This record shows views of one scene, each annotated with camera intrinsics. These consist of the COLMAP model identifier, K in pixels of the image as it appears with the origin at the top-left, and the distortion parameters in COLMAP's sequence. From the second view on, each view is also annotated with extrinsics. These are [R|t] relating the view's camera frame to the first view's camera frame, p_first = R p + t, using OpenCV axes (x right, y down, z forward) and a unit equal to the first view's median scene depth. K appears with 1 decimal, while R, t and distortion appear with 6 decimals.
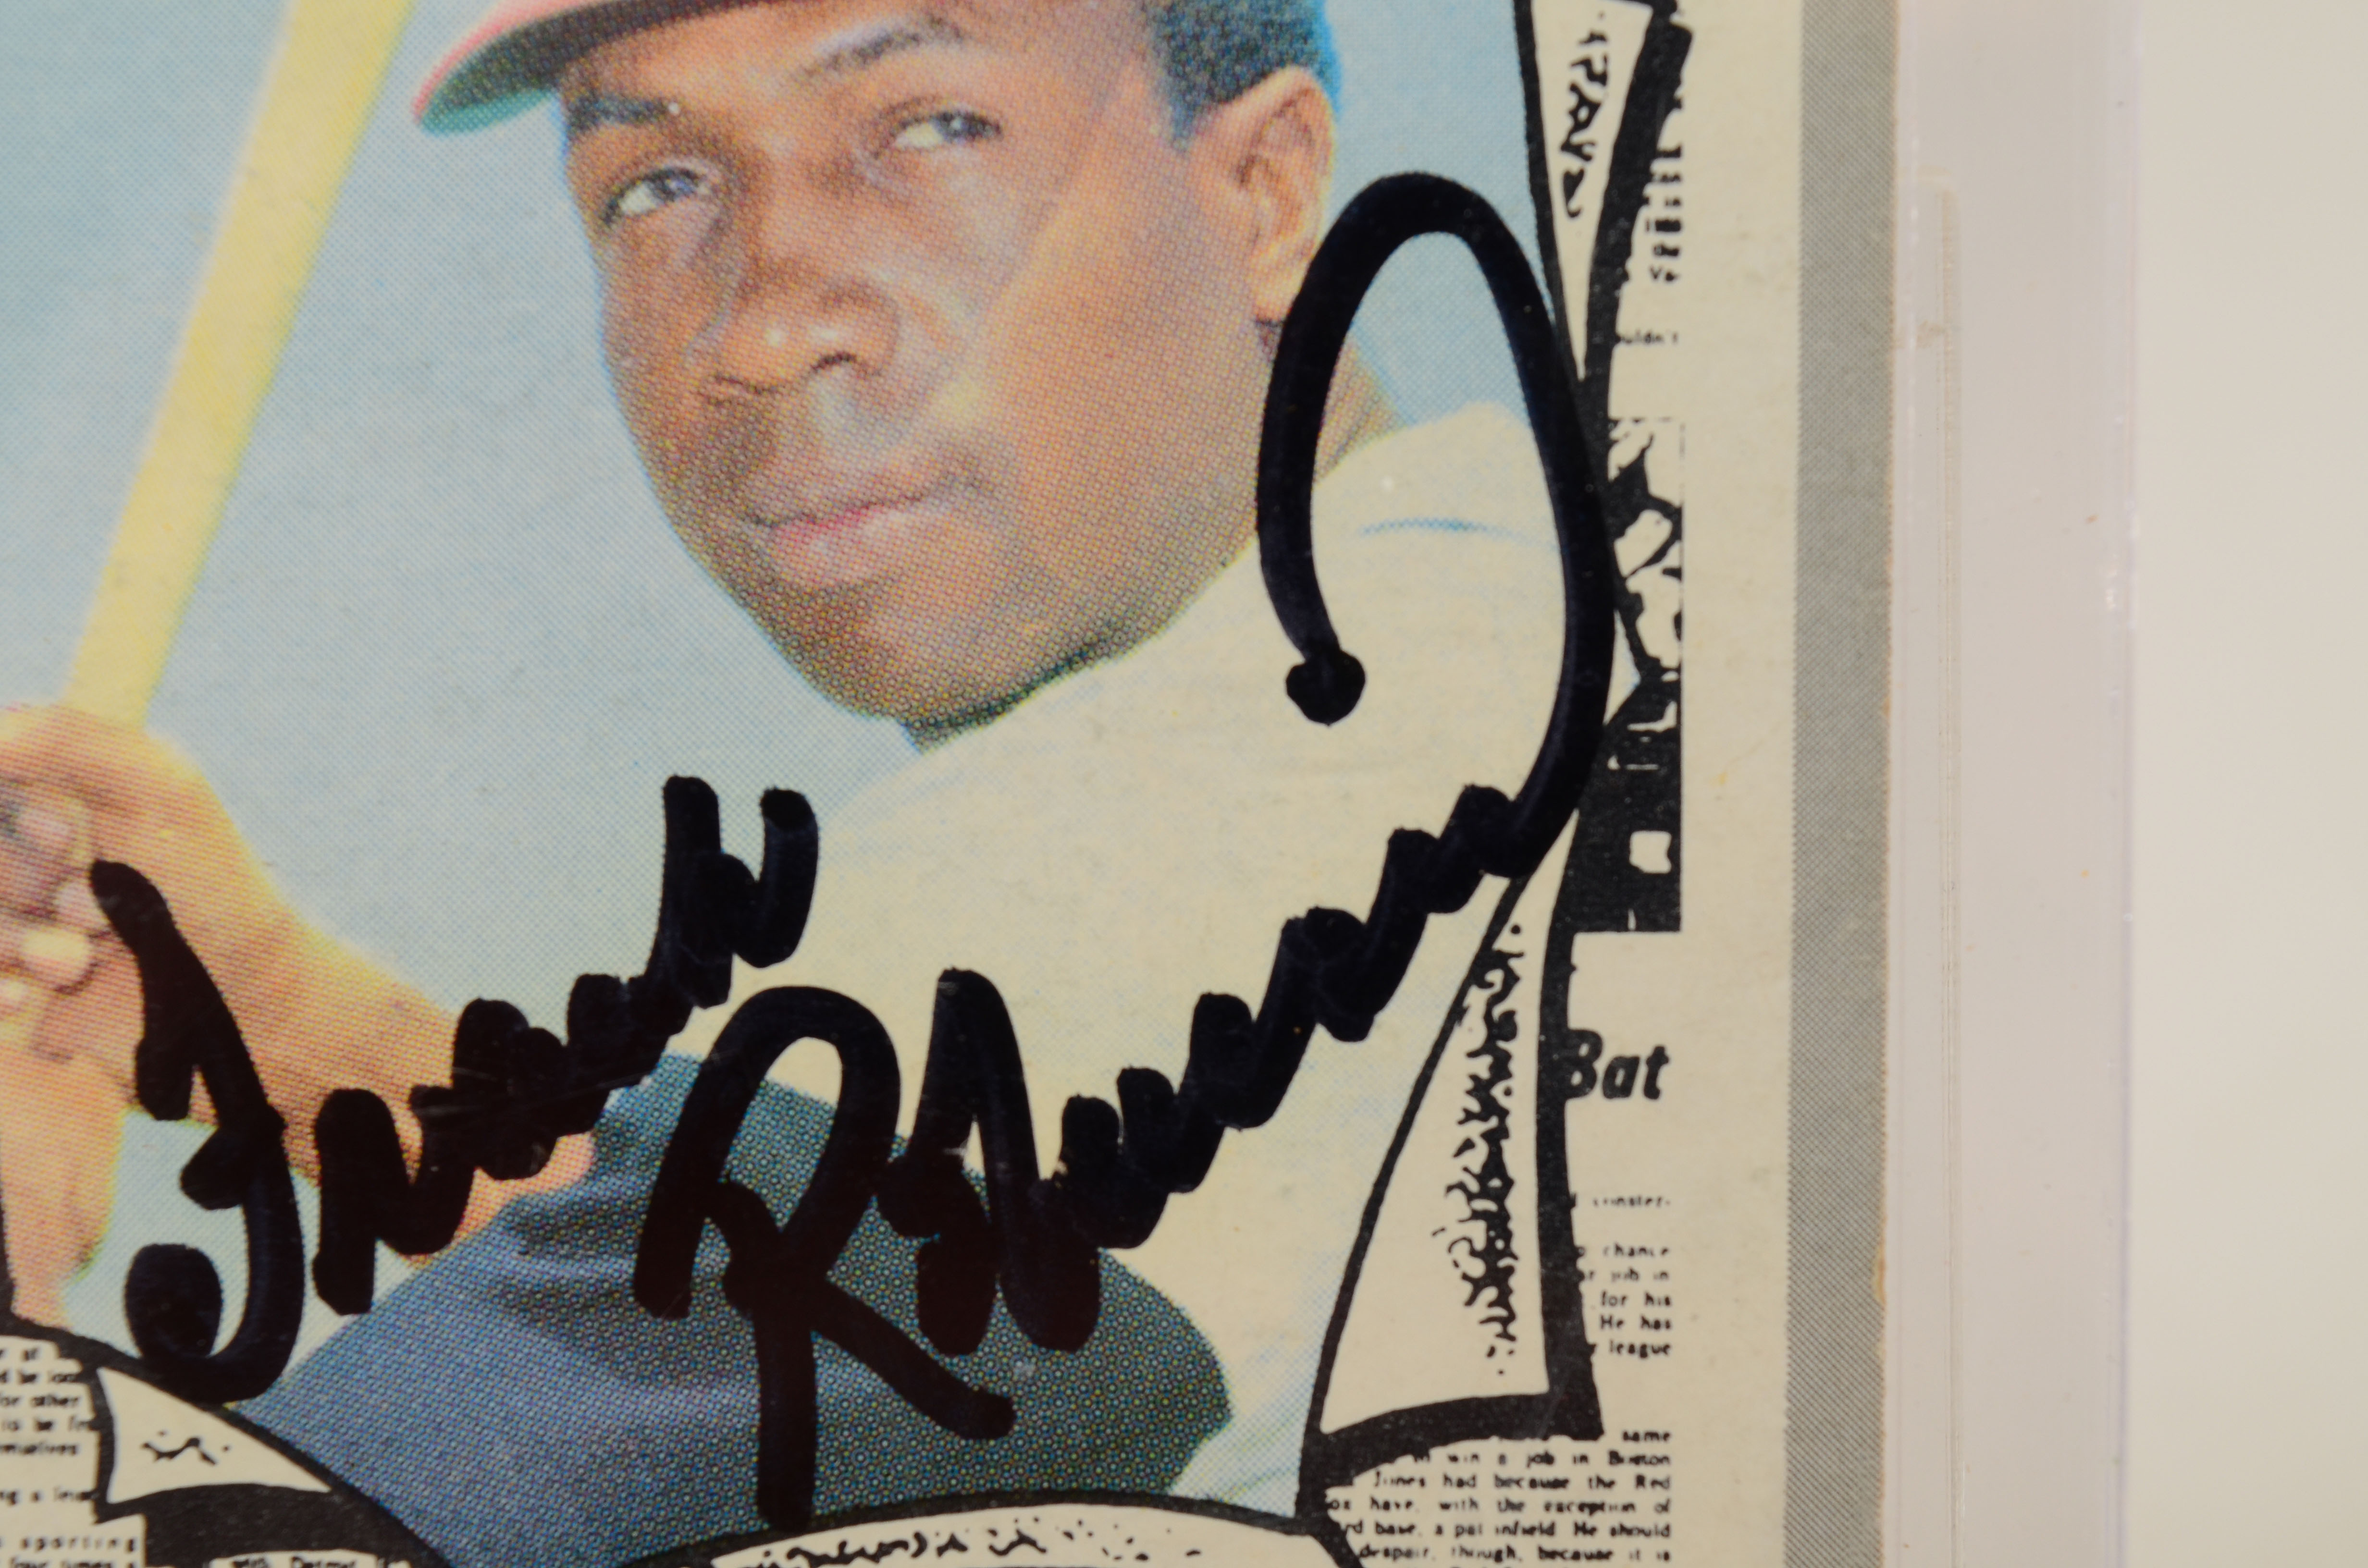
lens RADIAL K [[5698.3, 0, 1174.7], [0, 5698.3, 801.9], [0, 0, 1]] dist [0.138256, 0.000000]
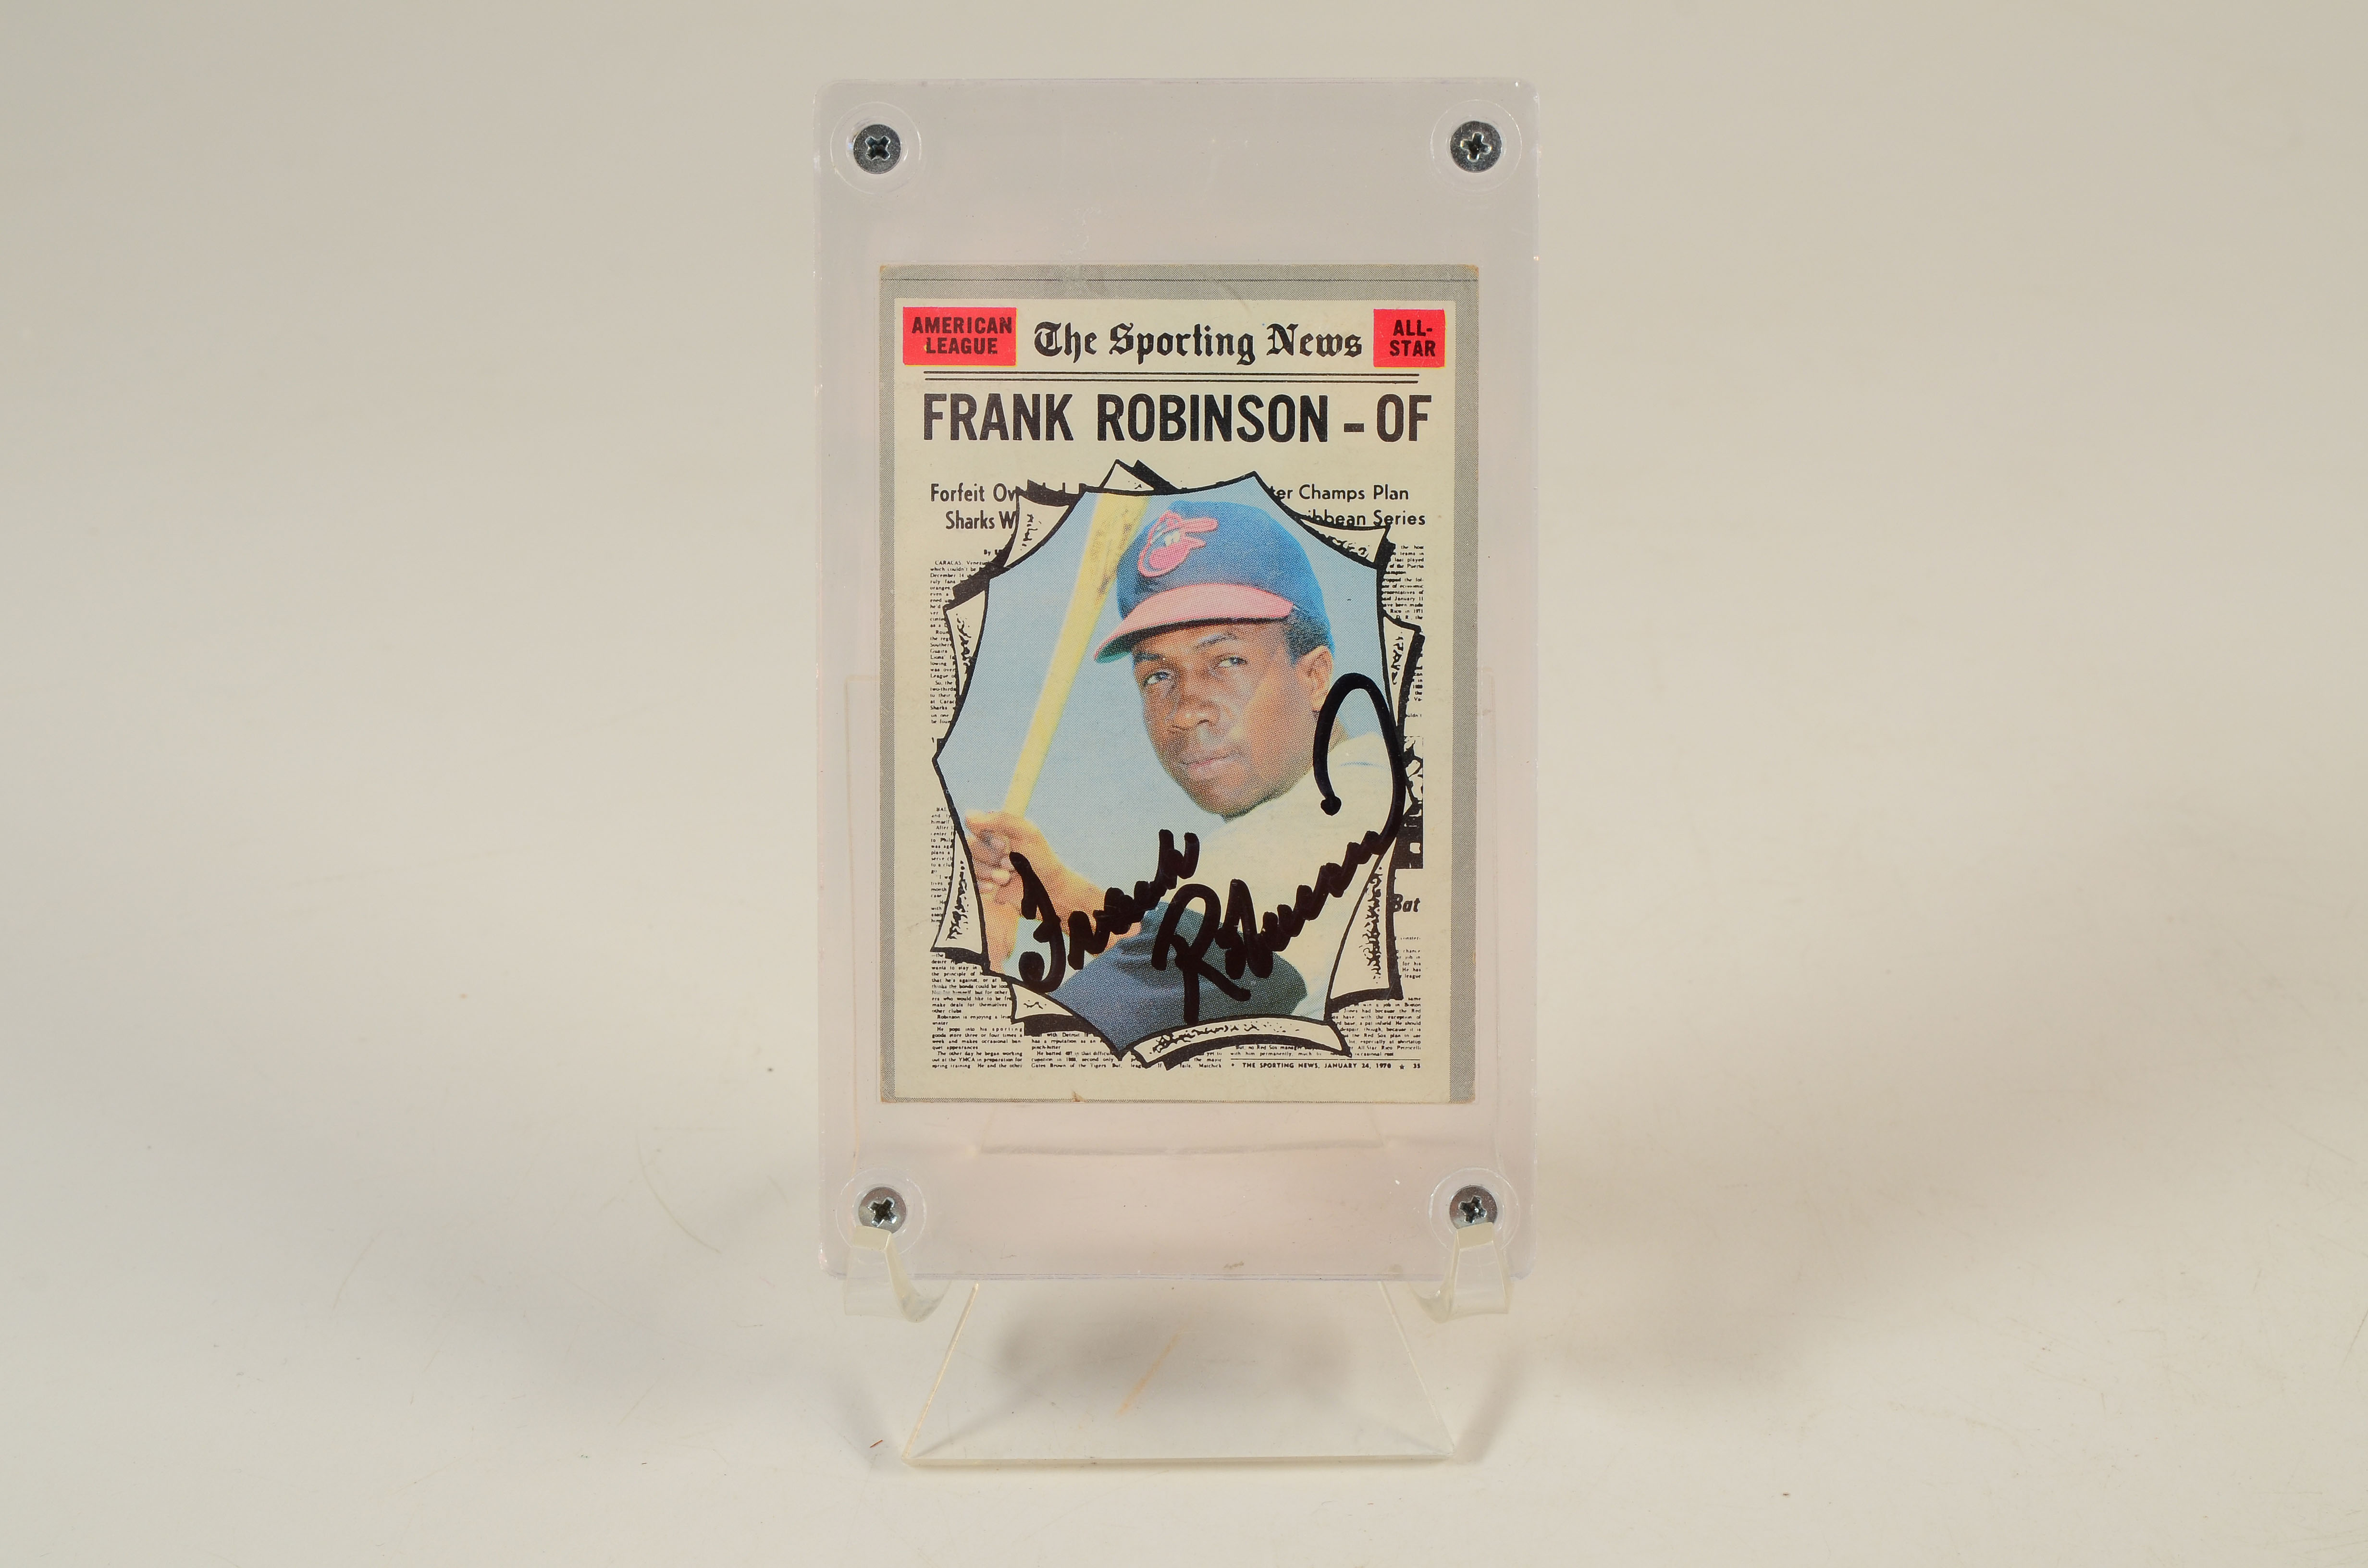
lens RADIAL K [[3862.8, 0, 1183.4], [0, 3862.8, 807.7], [0, 0, 1]] dist [0.202618, 0.000000]
pose [[0.999336, -0.006313, 0.035896, -0.166820], [0.005265, 0.999559, 0.029212, -0.095412], [-0.036065, -0.029004, 0.998928, -1.604594]]
